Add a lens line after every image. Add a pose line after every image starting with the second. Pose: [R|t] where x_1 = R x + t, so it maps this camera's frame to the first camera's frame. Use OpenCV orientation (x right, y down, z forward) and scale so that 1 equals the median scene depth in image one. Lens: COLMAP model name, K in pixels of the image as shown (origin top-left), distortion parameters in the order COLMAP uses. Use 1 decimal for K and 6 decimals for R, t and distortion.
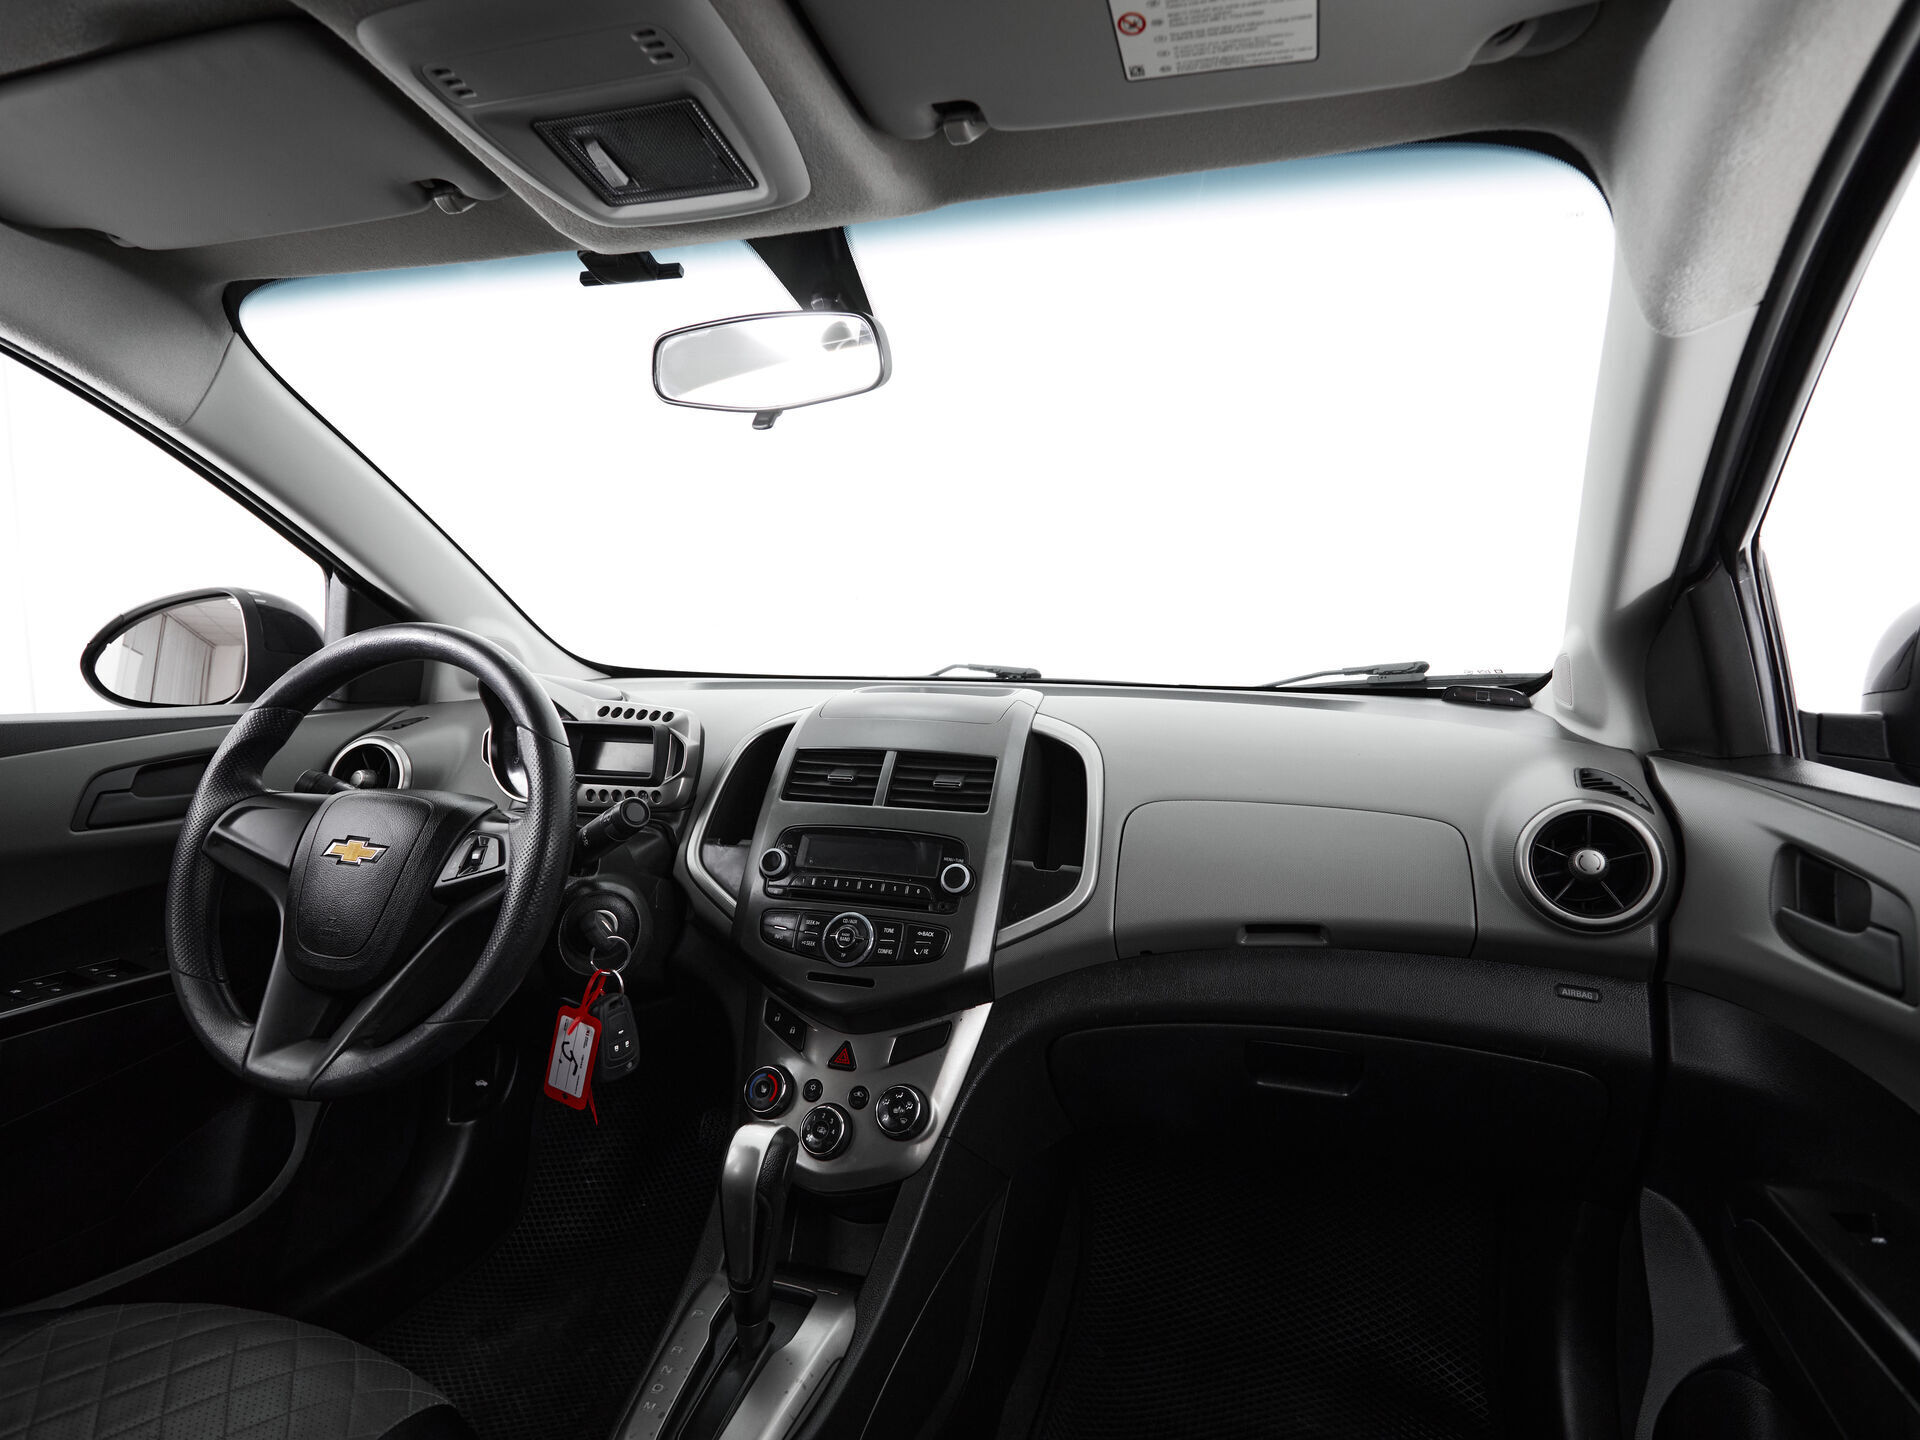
lens RADIAL K [[1011.9, 0, 993.1], [0, 1011.9, 719.6], [0, 0, 1]] dist [-0.008715, -0.001435]
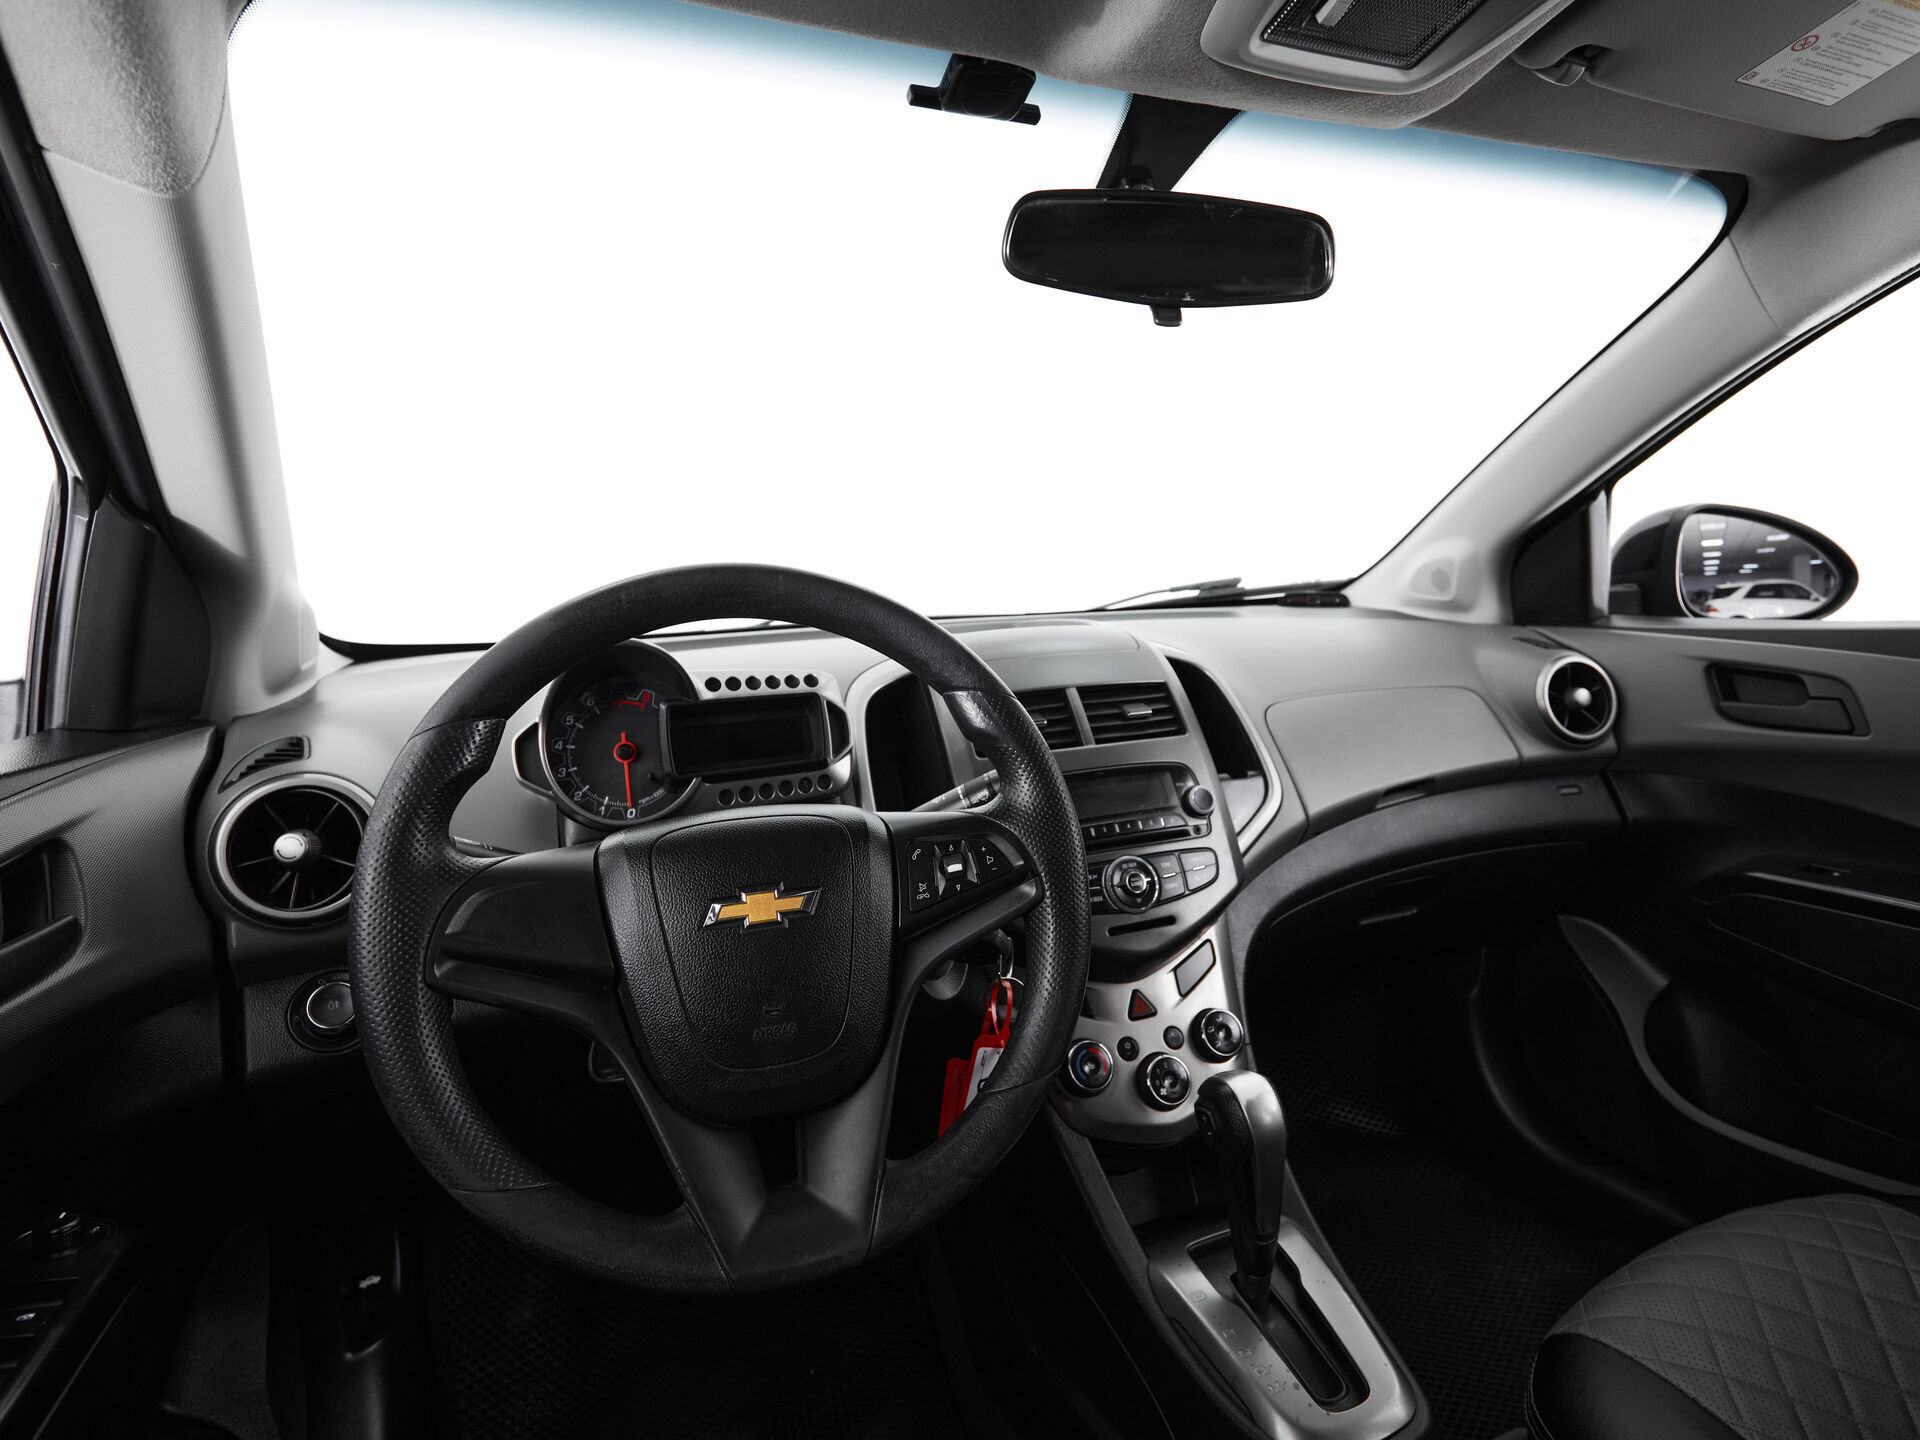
lens RADIAL K [[1011.9, 0, 993.1], [0, 1011.9, 719.6], [0, 0, 1]] dist [-0.008715, -0.001435]
pose [[0.774477, -0.132577, 0.618554, -0.806867], [0.100778, 0.991163, 0.086258, -0.030709], [-0.624523, -0.004468, 0.780993, 0.338734]]
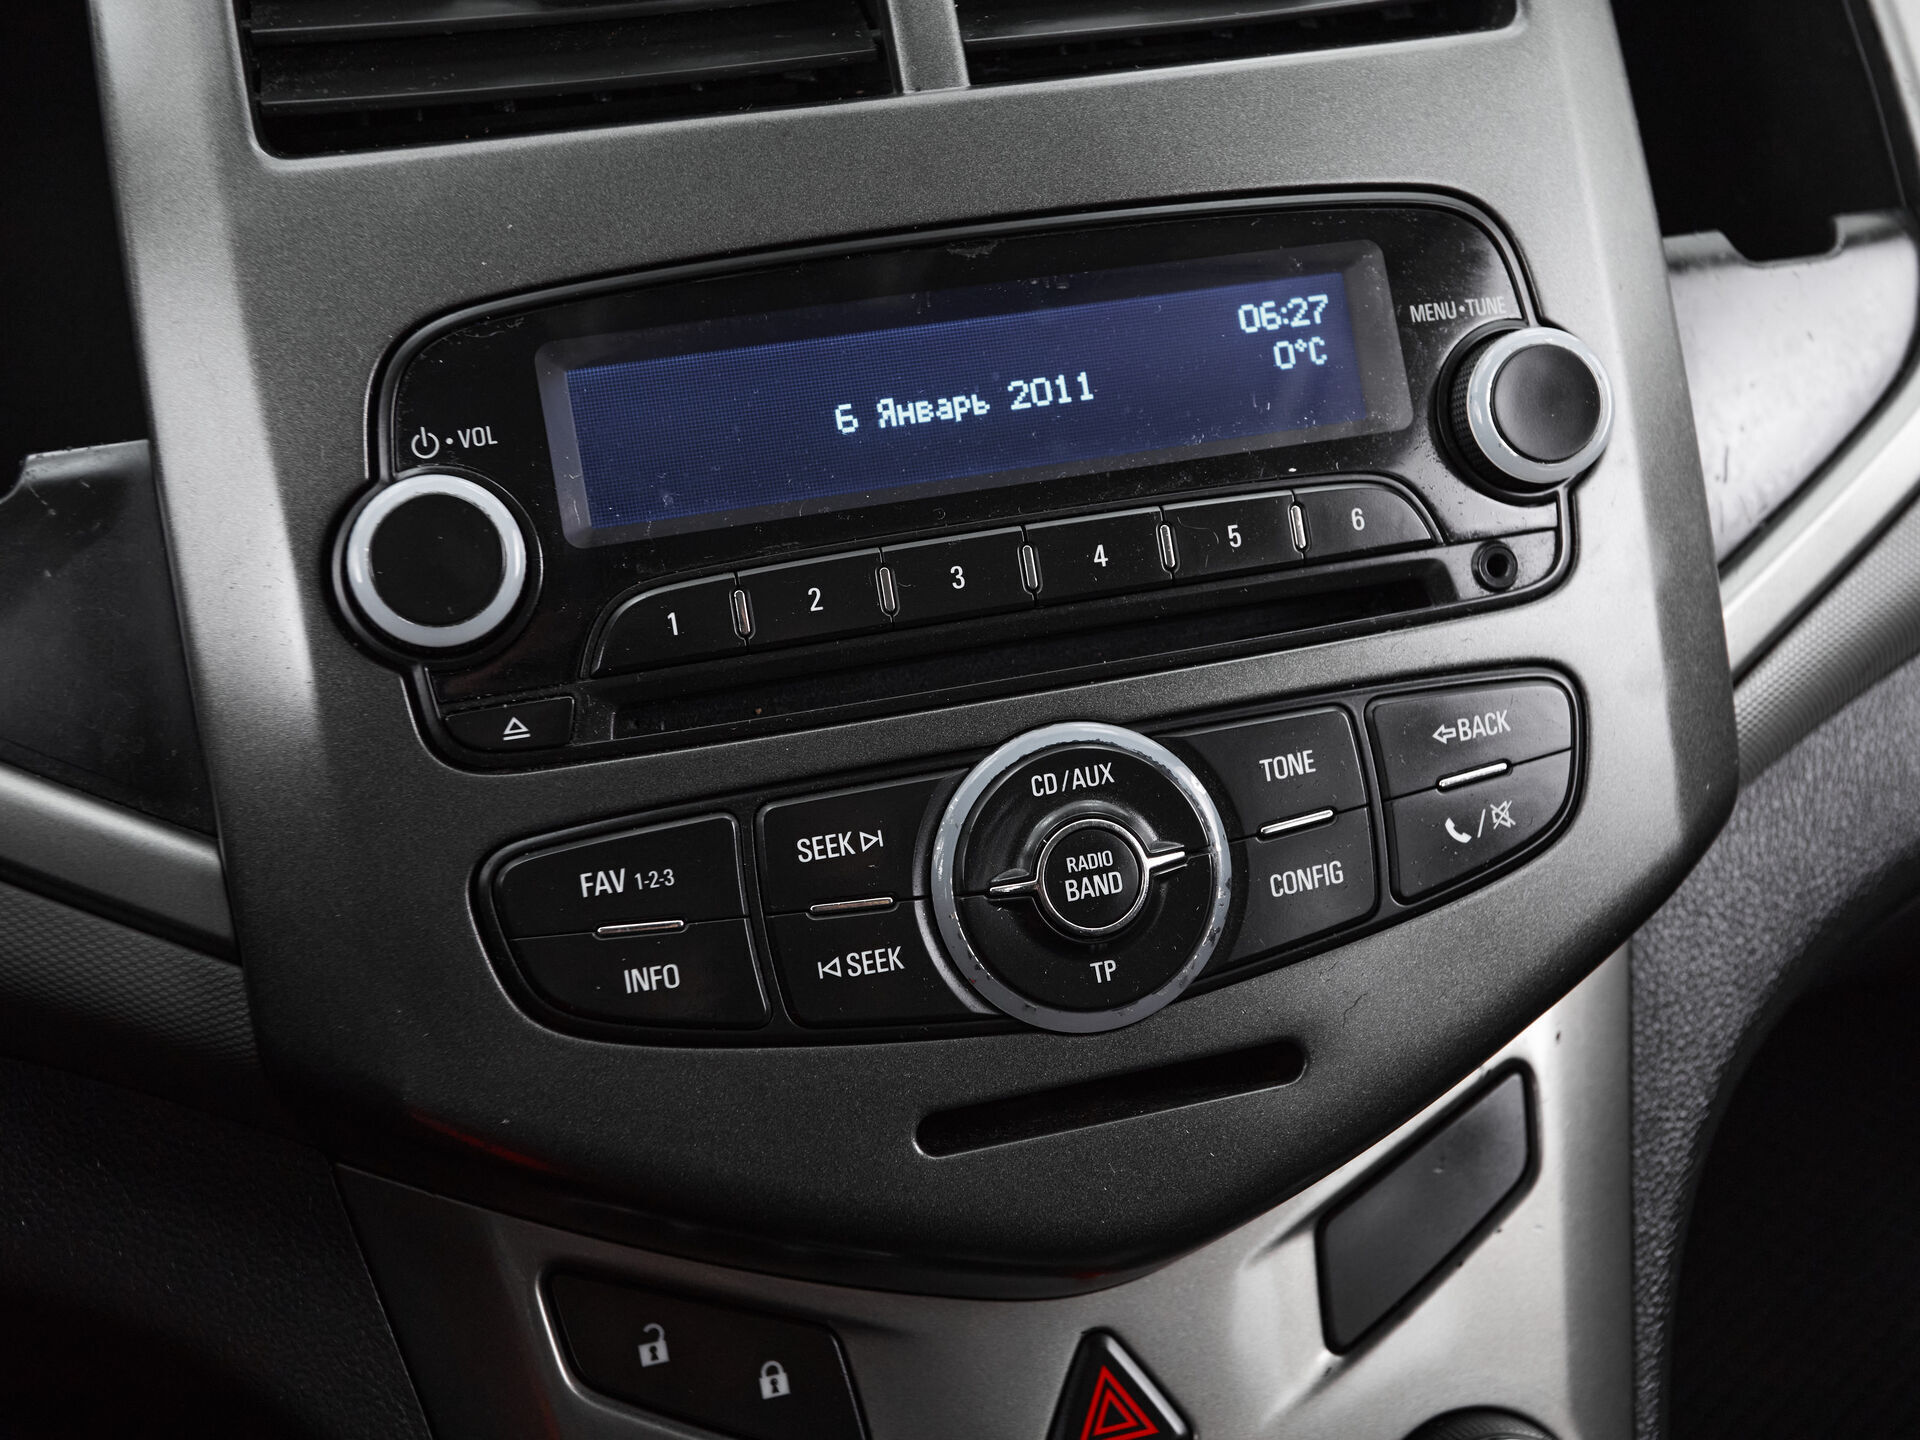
lens RADIAL K [[2297.1, 0, 962.0], [0, 2297.1, 684.0], [0, 0, 1]] dist [0.023688, 0.030677]
pose [[0.848114, -0.284285, 0.447085, -0.330210], [0.096293, 0.912508, 0.397563, 0.023835], [-0.520990, -0.294128, 0.801285, 0.693497]]
